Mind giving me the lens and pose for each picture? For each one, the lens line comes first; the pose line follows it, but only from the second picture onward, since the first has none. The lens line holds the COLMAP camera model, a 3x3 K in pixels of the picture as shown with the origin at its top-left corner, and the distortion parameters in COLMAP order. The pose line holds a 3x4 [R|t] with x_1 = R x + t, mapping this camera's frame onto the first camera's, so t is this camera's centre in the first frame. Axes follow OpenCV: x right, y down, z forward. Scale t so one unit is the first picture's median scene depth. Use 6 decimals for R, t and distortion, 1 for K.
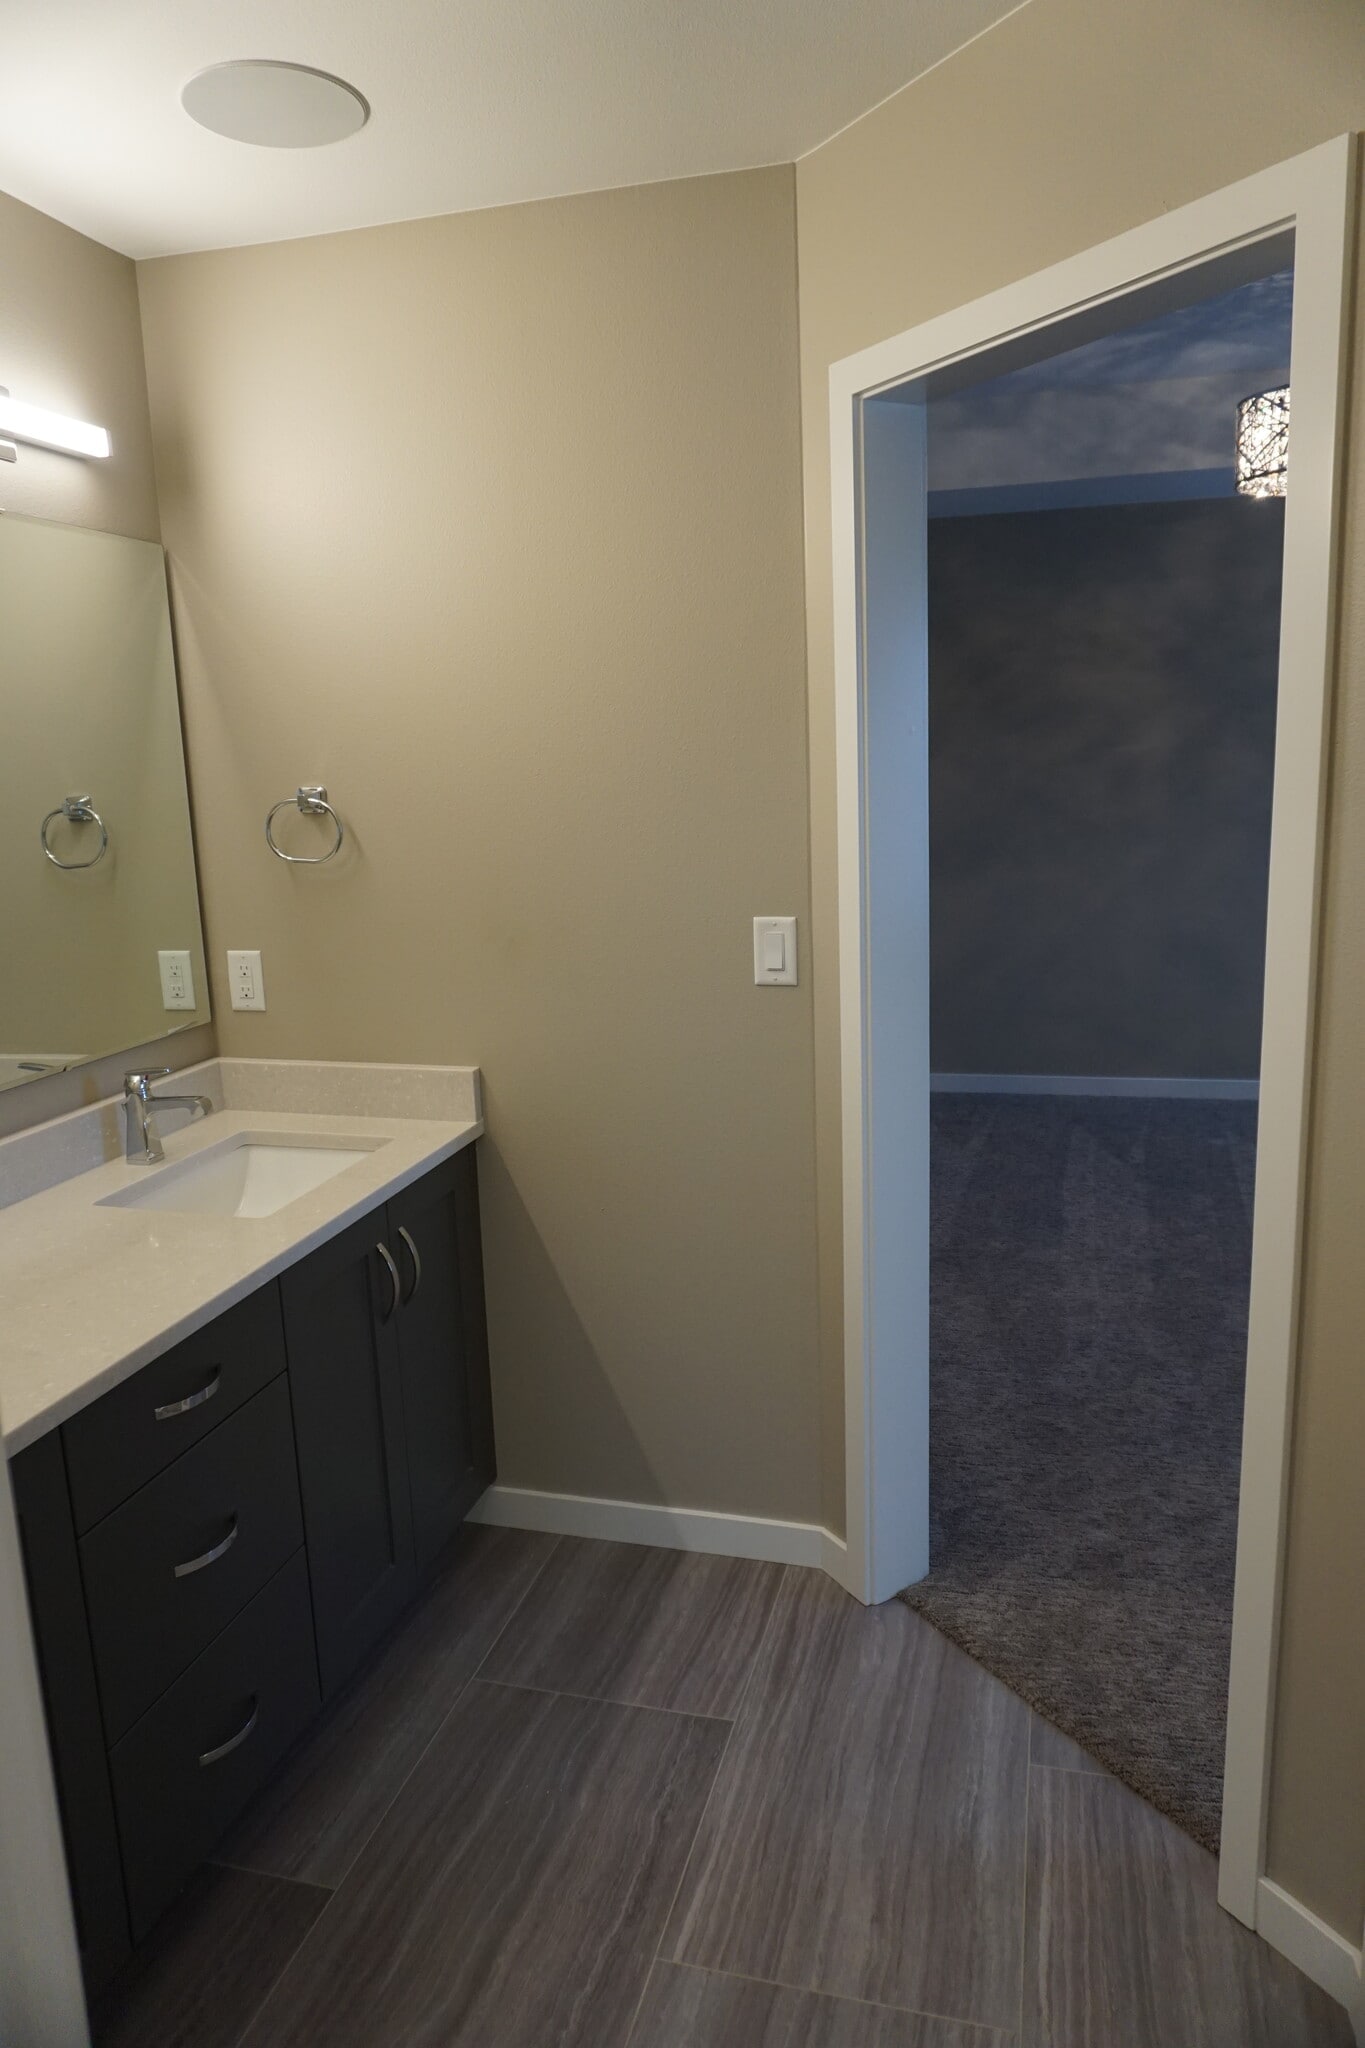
lens RADIAL K [[1360.9, 0, 681.1], [0, 1360.9, 1021.4], [0, 0, 1]] dist [-0.040103, 0.020758]
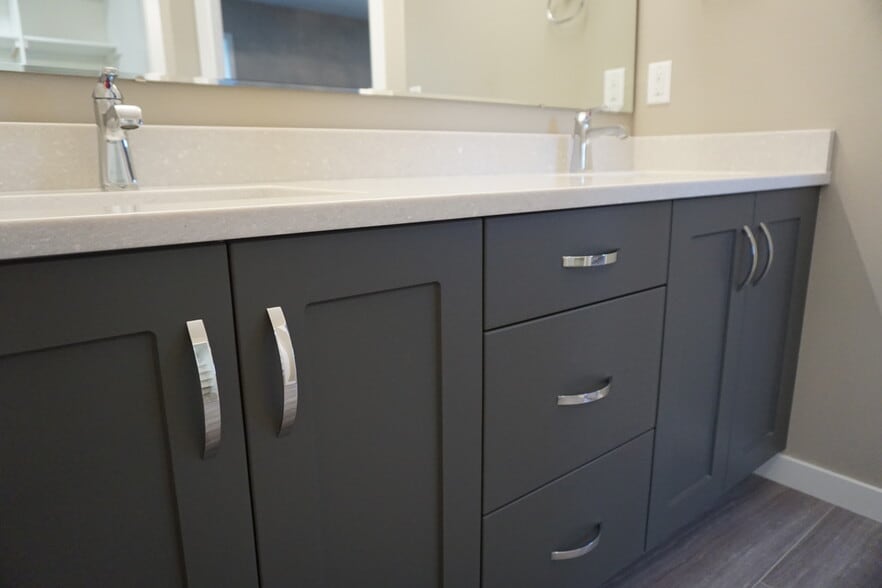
lens RADIAL K [[586.1, 0, 439.1], [0, 586.1, 294.1], [0, 0, 1]] dist [-0.040103, 0.020758]
pose [[0.806486, 0.146863, -0.572723, -0.110849], [-0.125071, 0.989115, 0.077518, 0.185581], [0.577873, 0.009113, 0.816076, 0.324573]]
